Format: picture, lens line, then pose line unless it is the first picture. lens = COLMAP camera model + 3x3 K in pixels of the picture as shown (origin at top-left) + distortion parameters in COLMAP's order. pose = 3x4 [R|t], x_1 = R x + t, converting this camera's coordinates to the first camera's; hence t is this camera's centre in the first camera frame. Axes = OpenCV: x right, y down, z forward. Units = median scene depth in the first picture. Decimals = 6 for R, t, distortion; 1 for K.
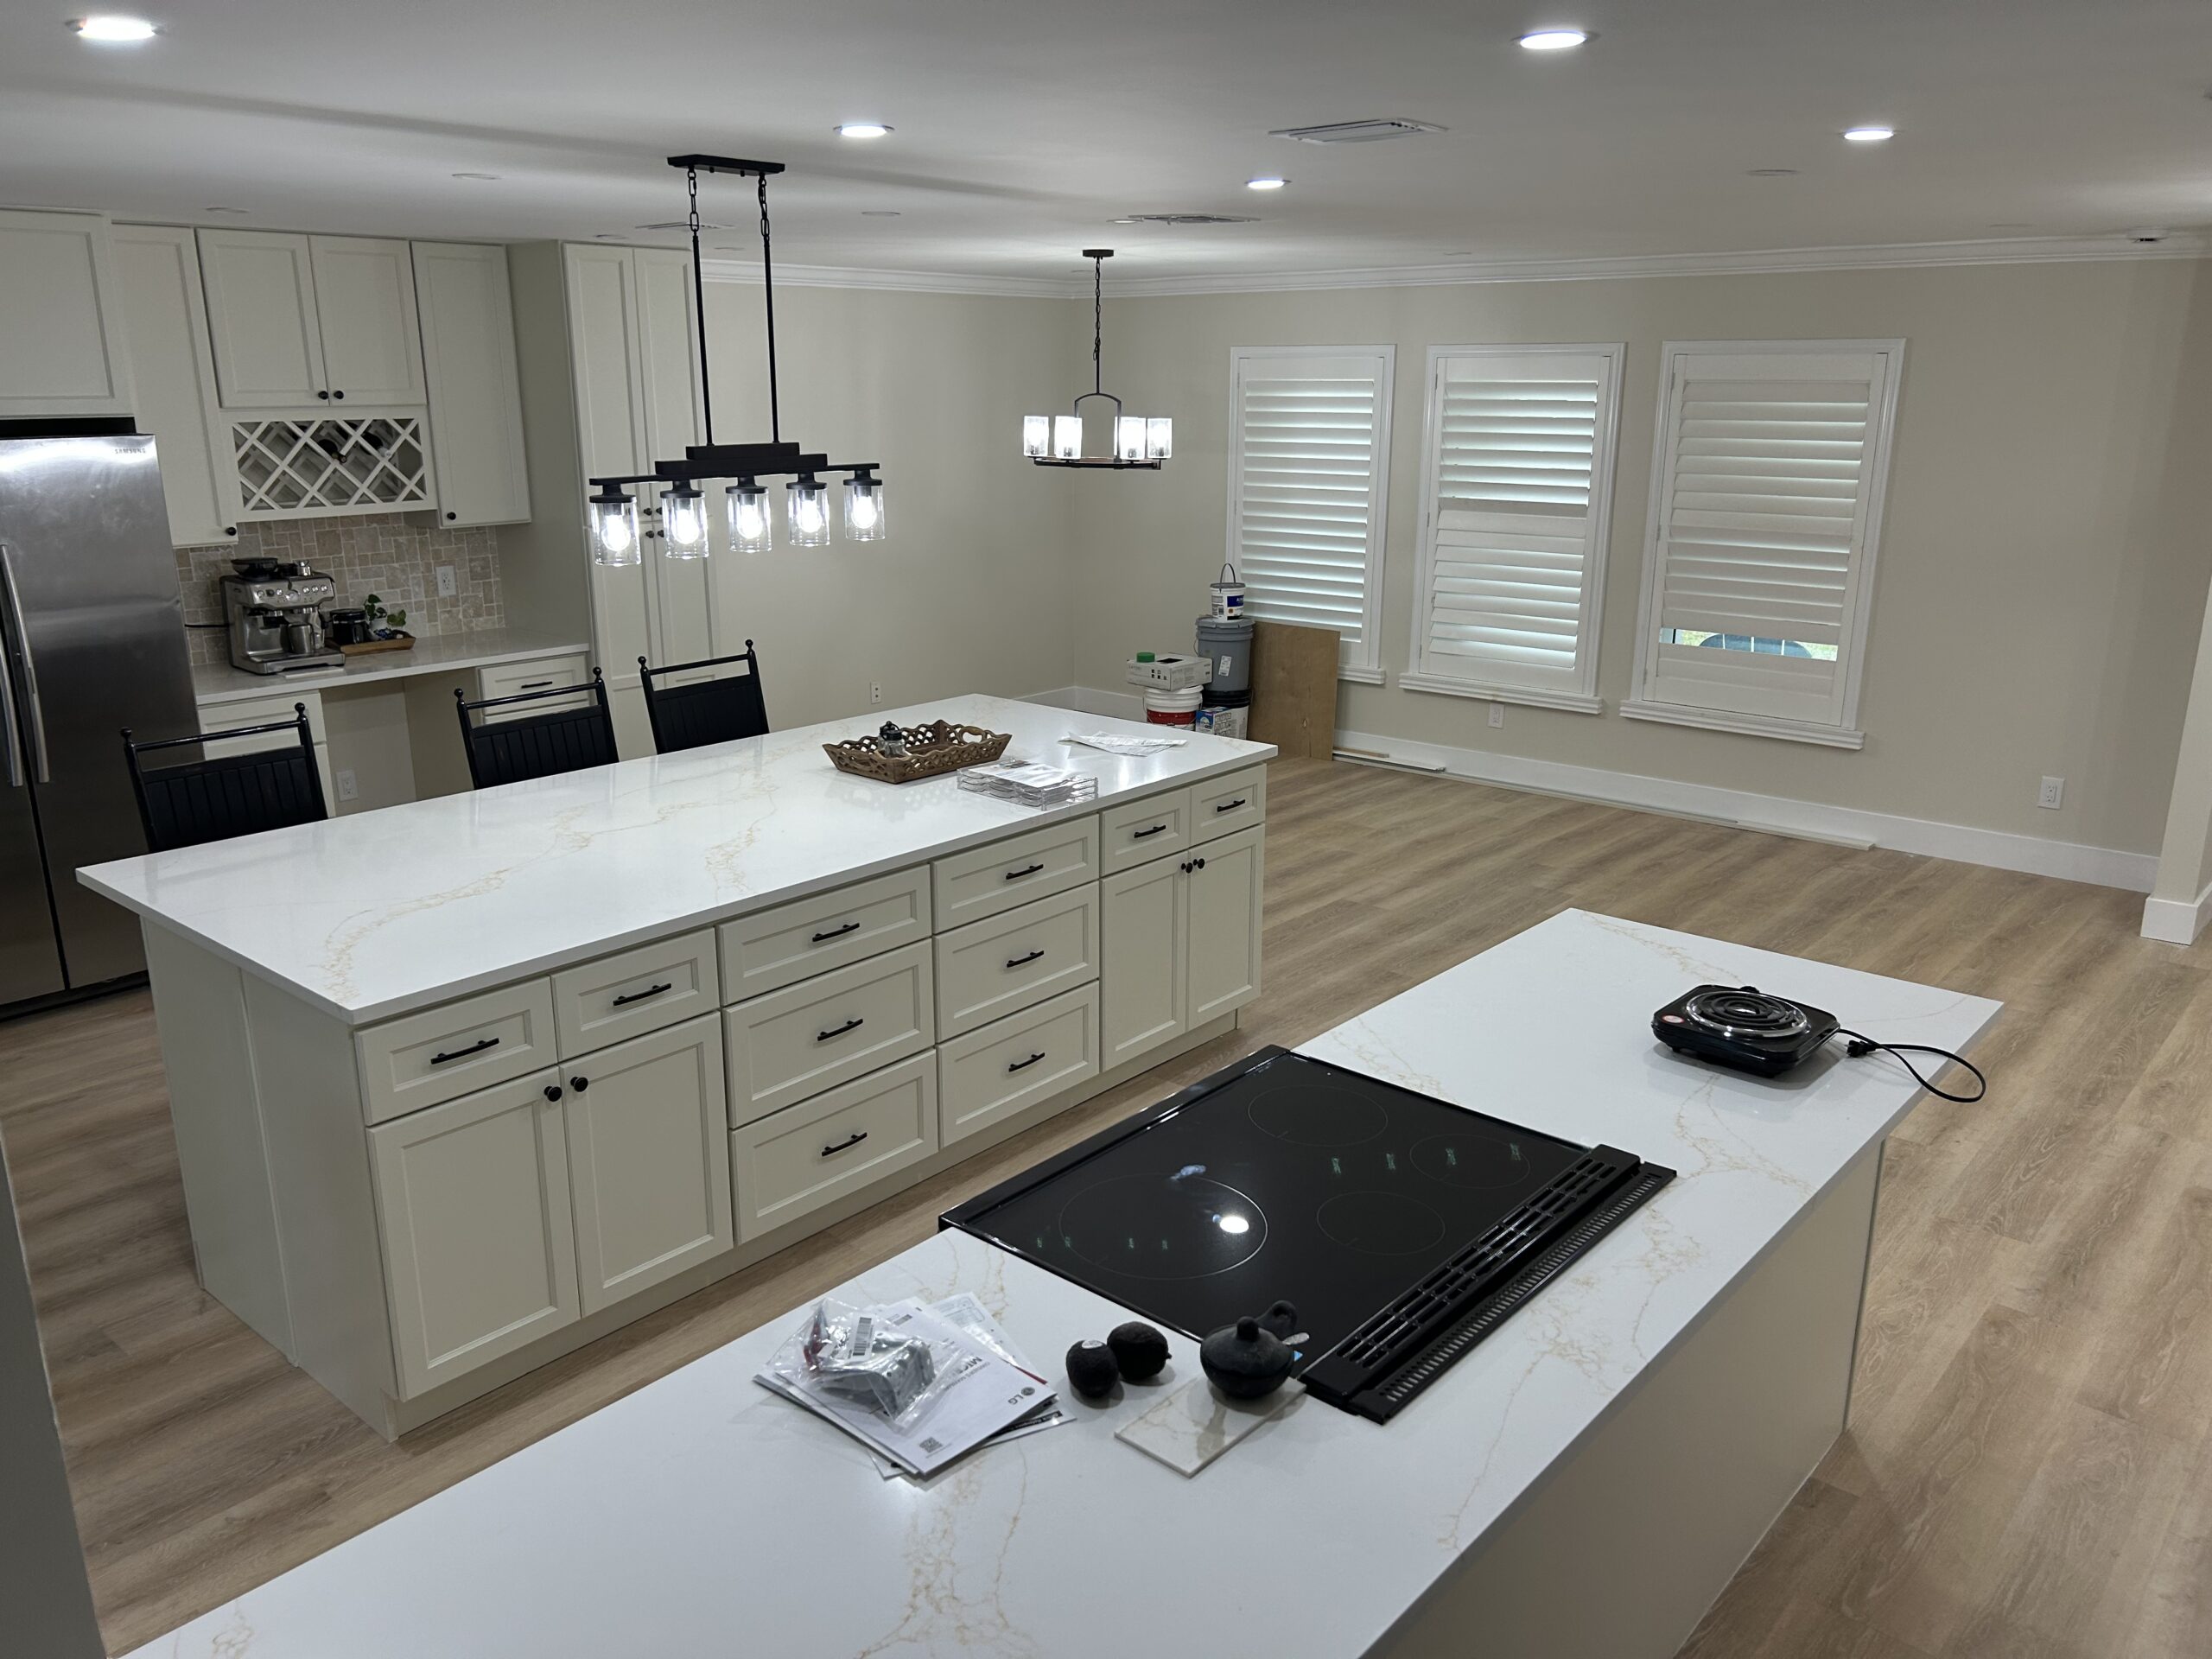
lens RADIAL K [[1663.9, 0, 1113.2], [0, 1663.9, 835.1], [0, 0, 1]] dist [0.064374, -0.070795]
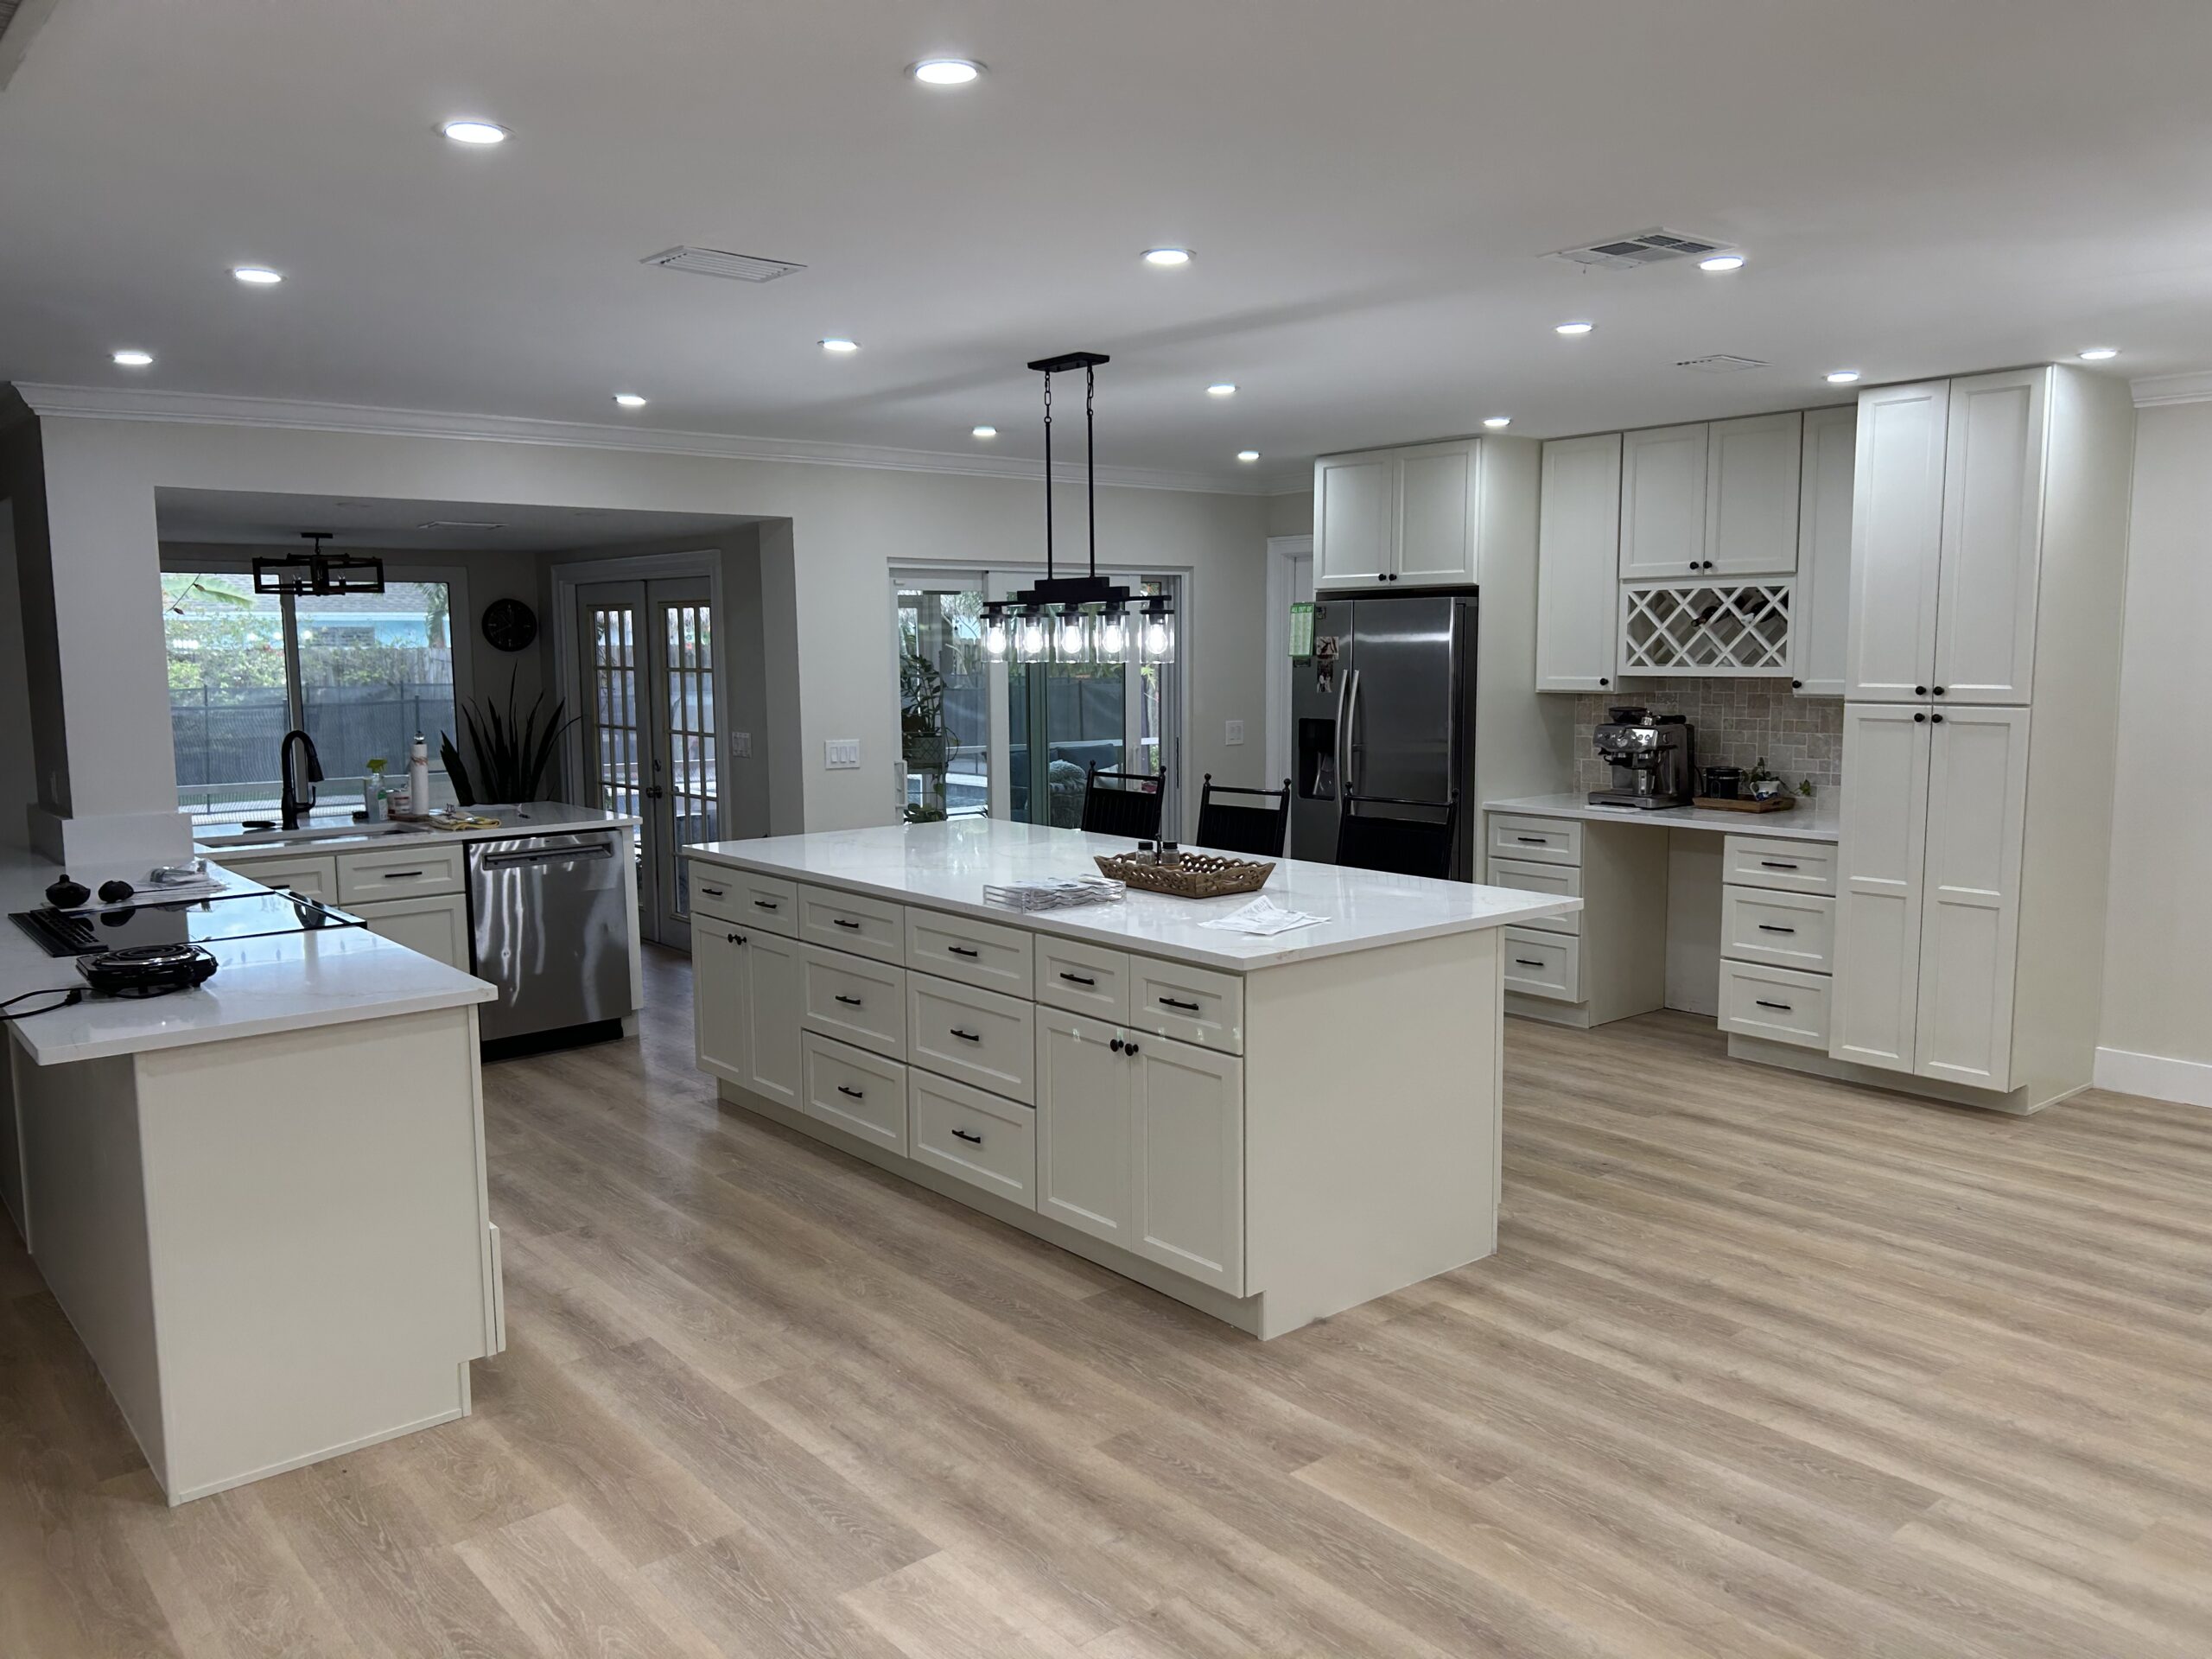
lens RADIAL K [[1688.0, 0, 1102.0], [0, 1688.0, 836.2], [0, 0, 1]] dist [0.078797, -0.077005]
pose [[-0.170634, 0.119031, -0.978118, 0.684086], [-0.258392, 0.952531, 0.160994, -0.171542], [0.950851, 0.280209, -0.131778, 0.822478]]
